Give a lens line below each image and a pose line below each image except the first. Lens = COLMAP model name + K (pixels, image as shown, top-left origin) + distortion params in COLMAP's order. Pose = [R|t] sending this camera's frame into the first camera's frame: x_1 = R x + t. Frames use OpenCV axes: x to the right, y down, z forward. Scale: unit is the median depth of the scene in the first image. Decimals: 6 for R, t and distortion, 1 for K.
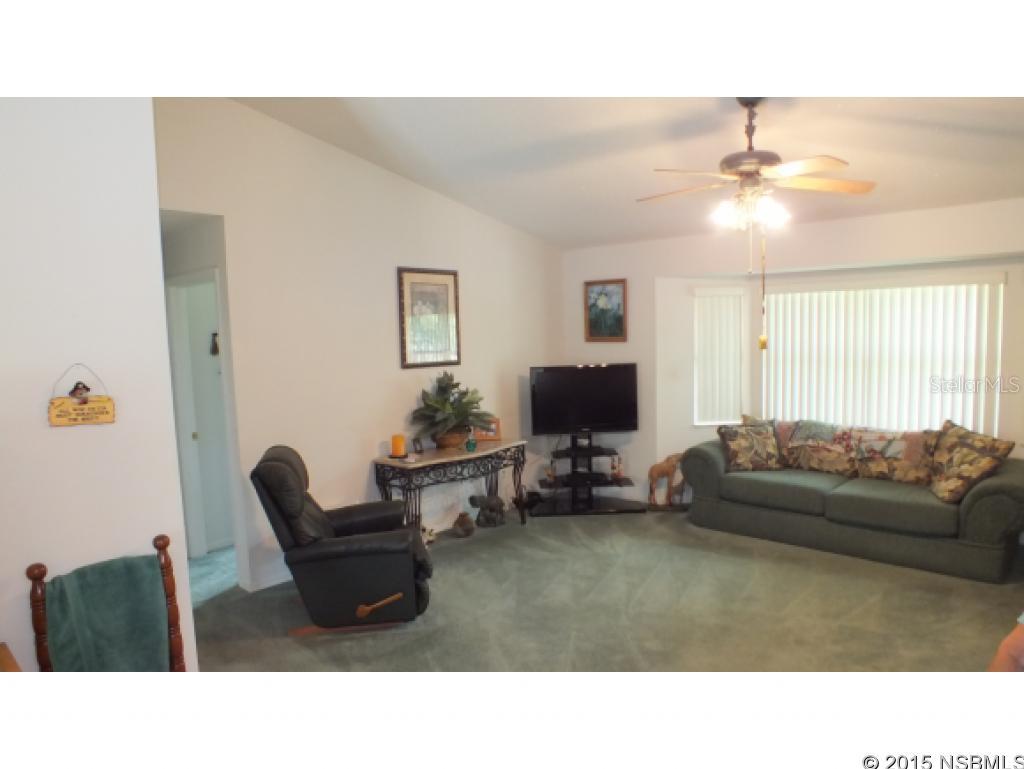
lens RADIAL K [[680.9, 0, 512.0], [0, 680.9, 384.5], [0, 0, 1]] dist [-0.070374, 0.035232]
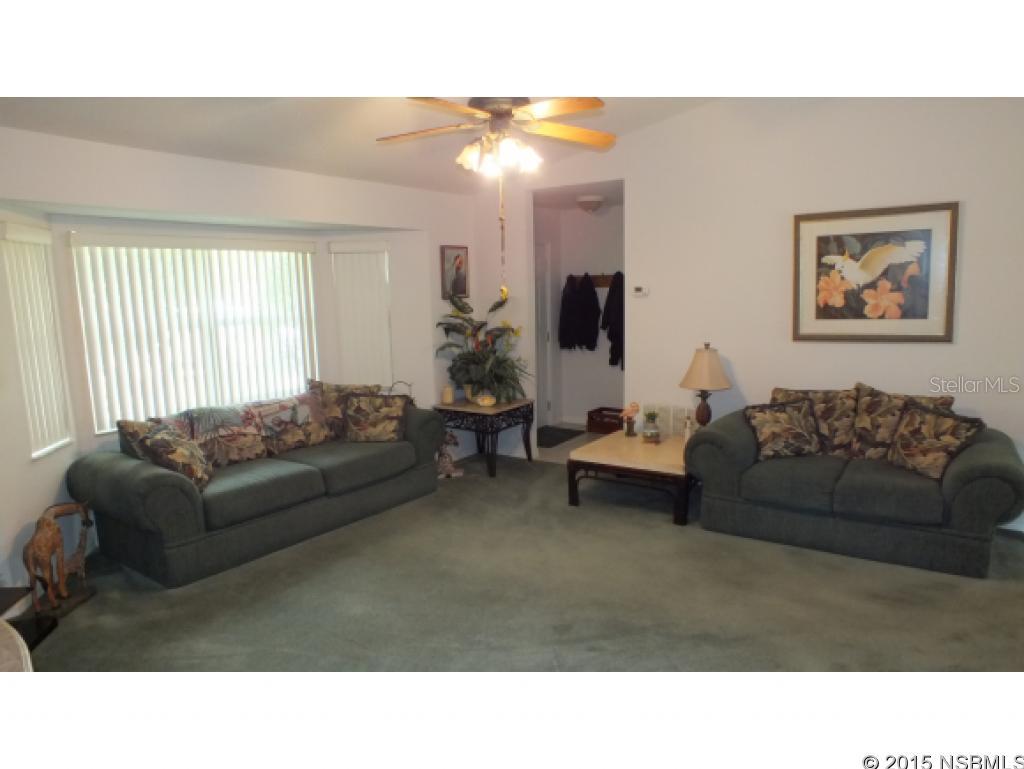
lens RADIAL K [[680.9, 0, 512.0], [0, 680.9, 384.5], [0, 0, 1]] dist [-0.070374, 0.035232]
pose [[-0.146972, -0.107802, 0.983249, -0.425775], [0.110593, 0.986020, 0.124636, -0.035391], [-0.982939, 0.127059, -0.132995, 0.788634]]
